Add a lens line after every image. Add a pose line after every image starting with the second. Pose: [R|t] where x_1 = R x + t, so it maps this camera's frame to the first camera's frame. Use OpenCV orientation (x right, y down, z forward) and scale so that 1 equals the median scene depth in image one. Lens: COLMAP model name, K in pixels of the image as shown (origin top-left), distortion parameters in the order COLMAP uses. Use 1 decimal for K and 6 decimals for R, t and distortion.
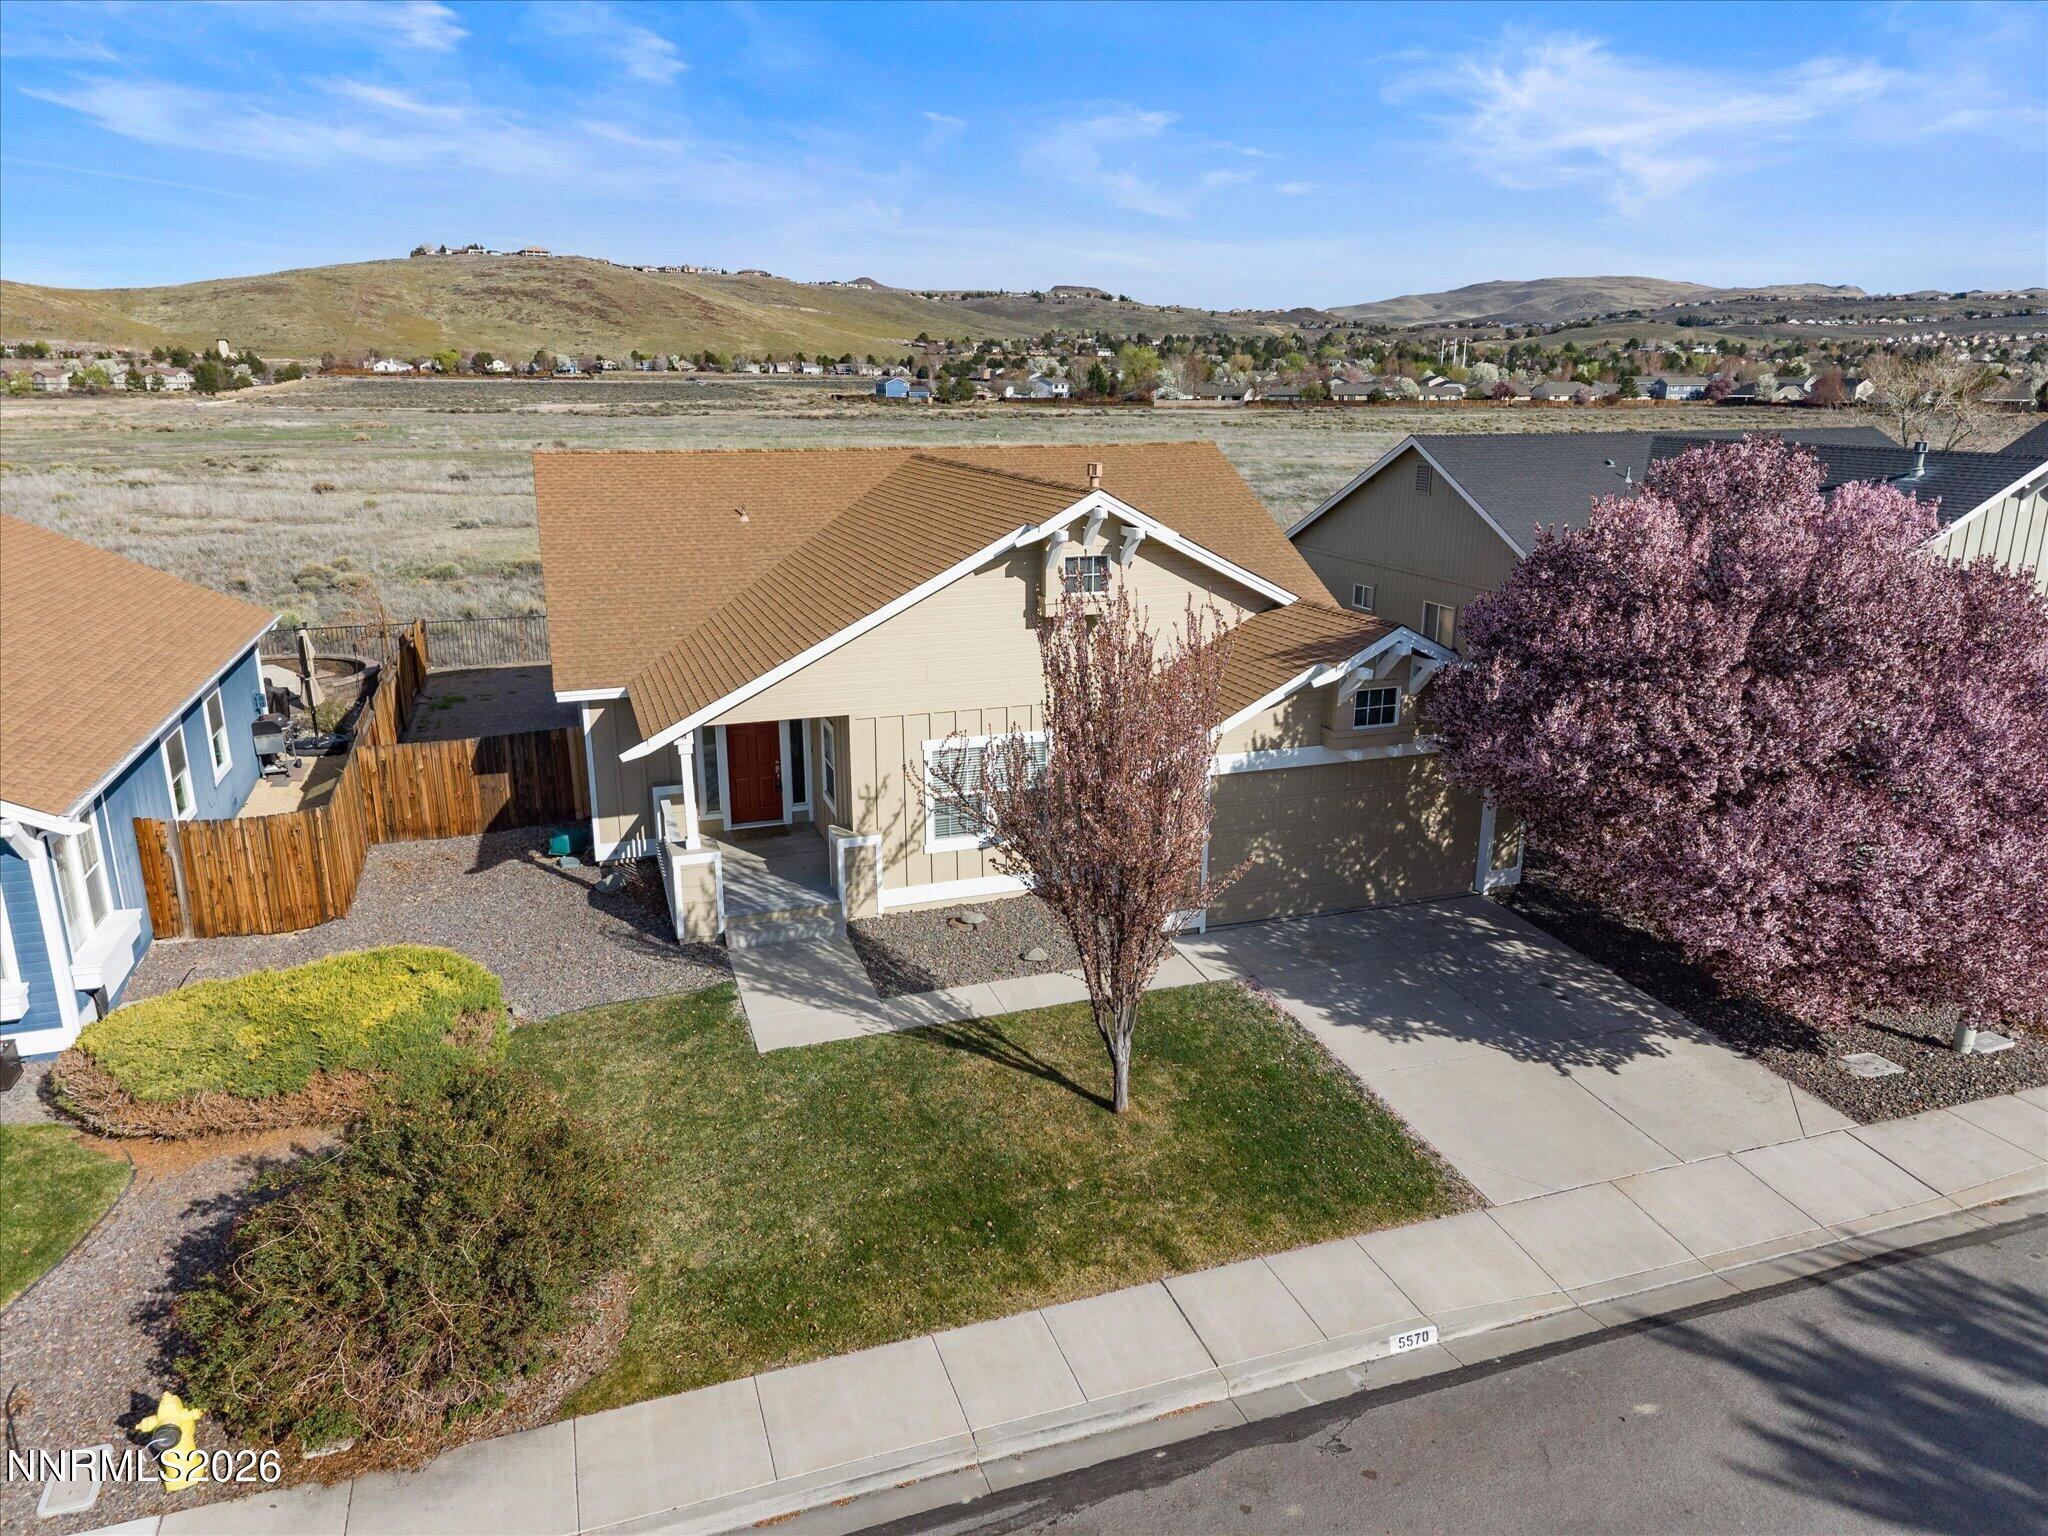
lens RADIAL K [[1371.6, 0, 1029.4], [0, 1371.6, 763.9], [0, 0, 1]] dist [0.025947, -0.026020]
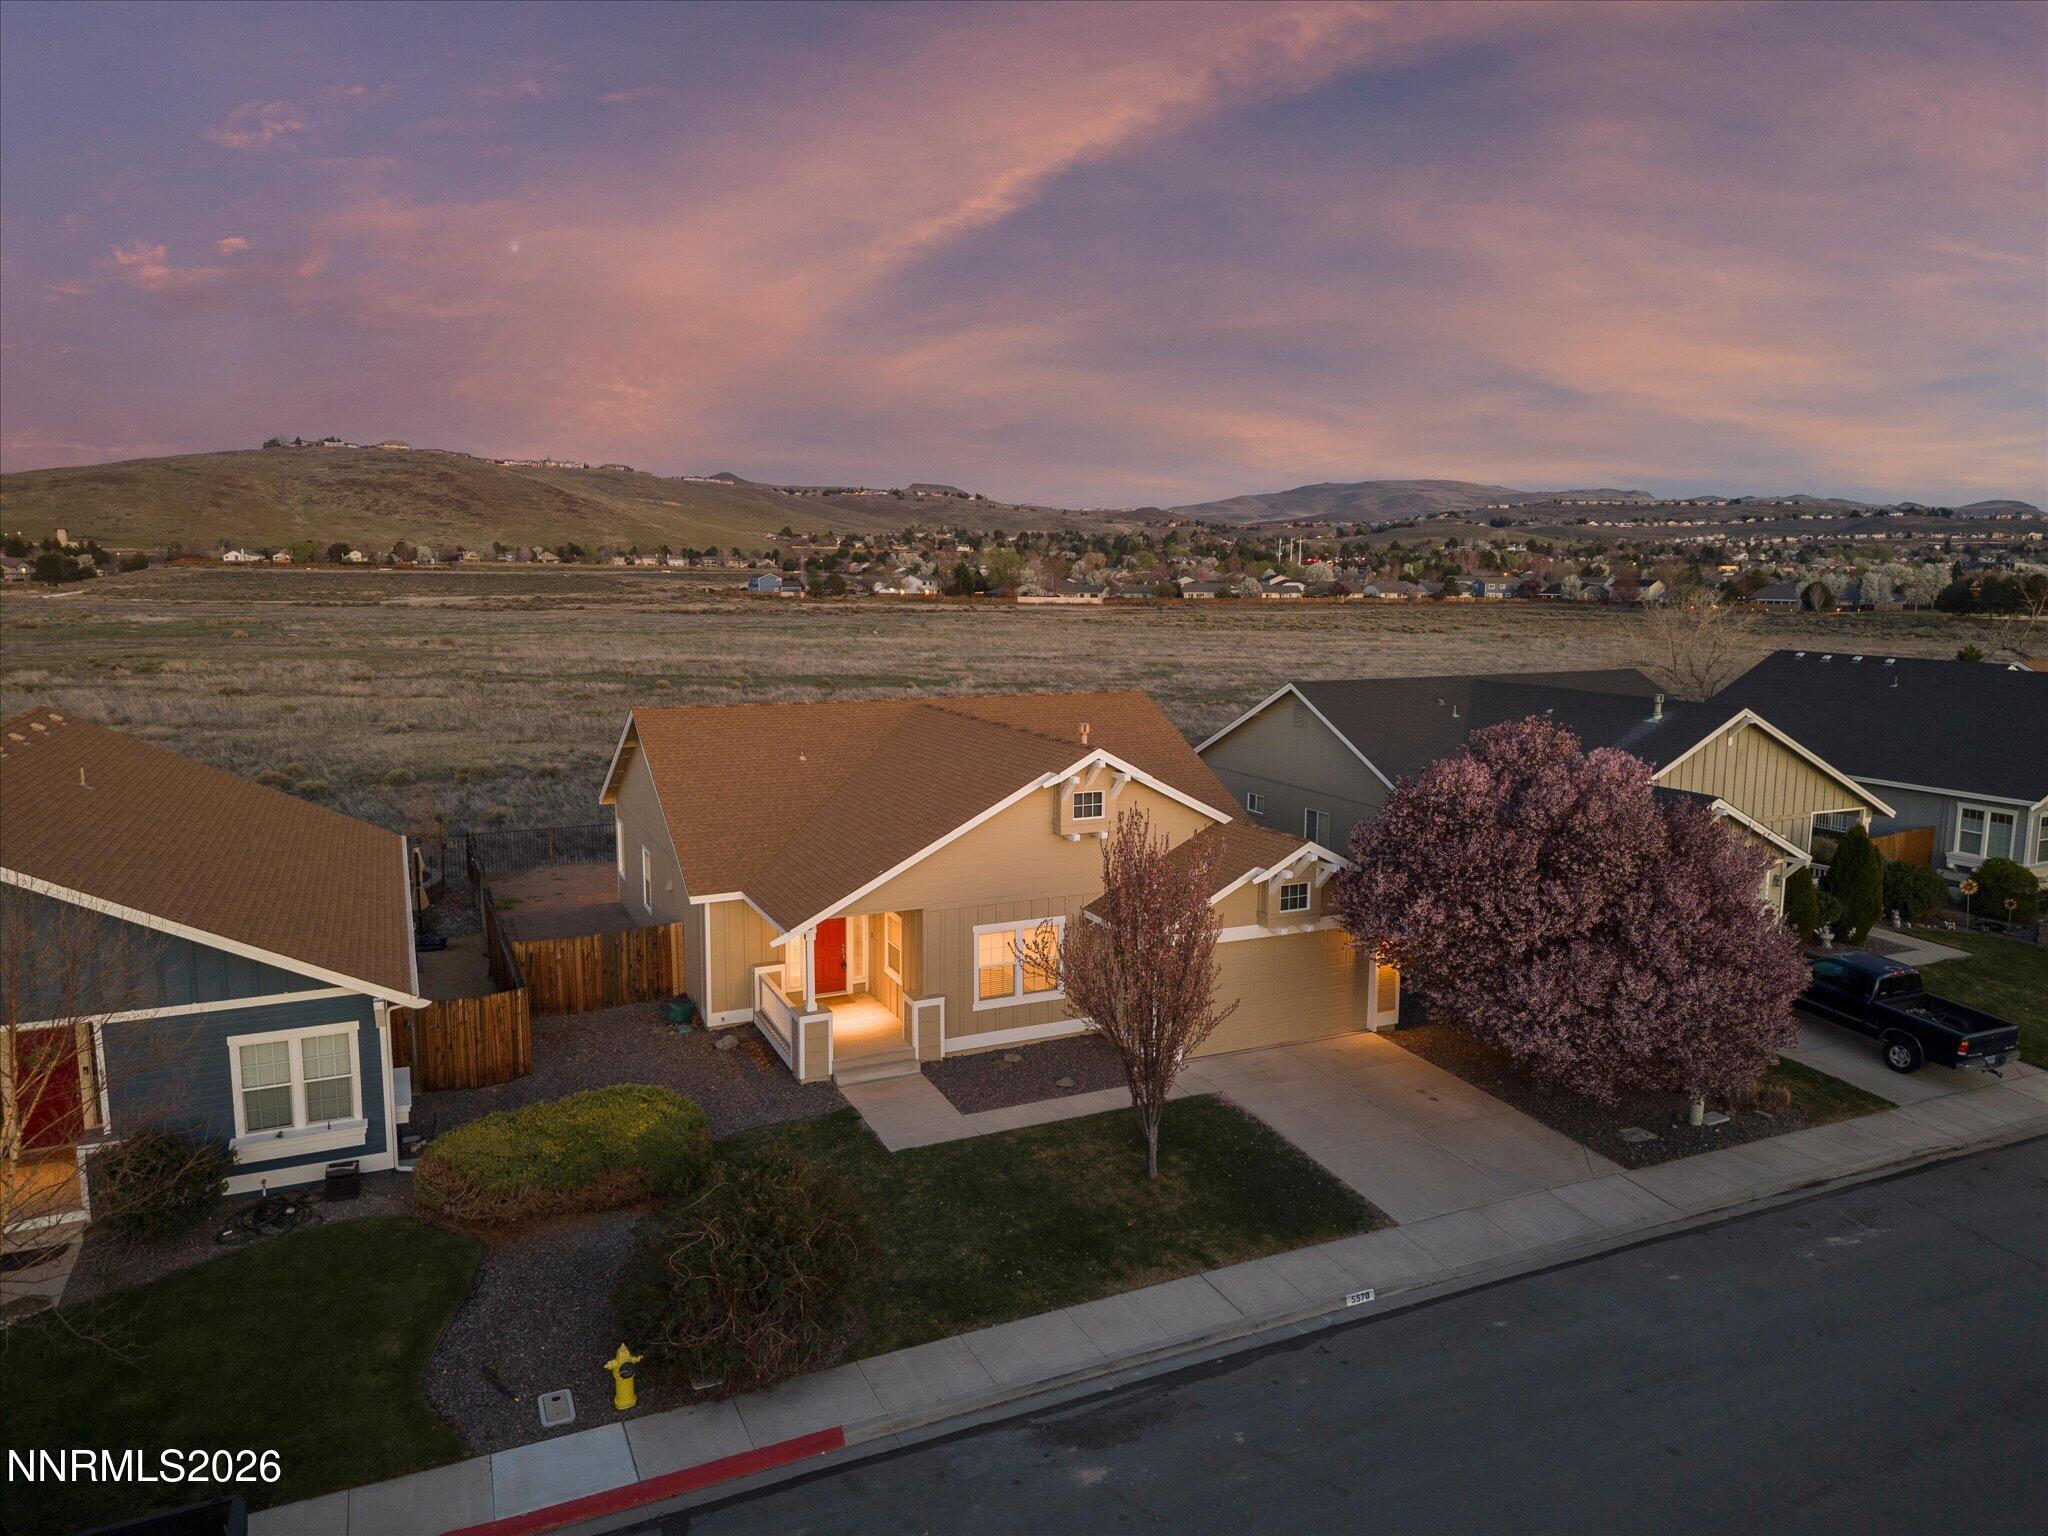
lens RADIAL K [[1364.5, 0, 1031.2], [0, 1364.5, 775.3], [0, 0, 1]] dist [0.044230, -0.051485]
pose [[0.994636, -0.009052, 0.103043, -0.133483], [0.021713, 0.992241, -0.122421, 0.000317], [-0.101136, 0.124001, 0.987115, -0.313496]]
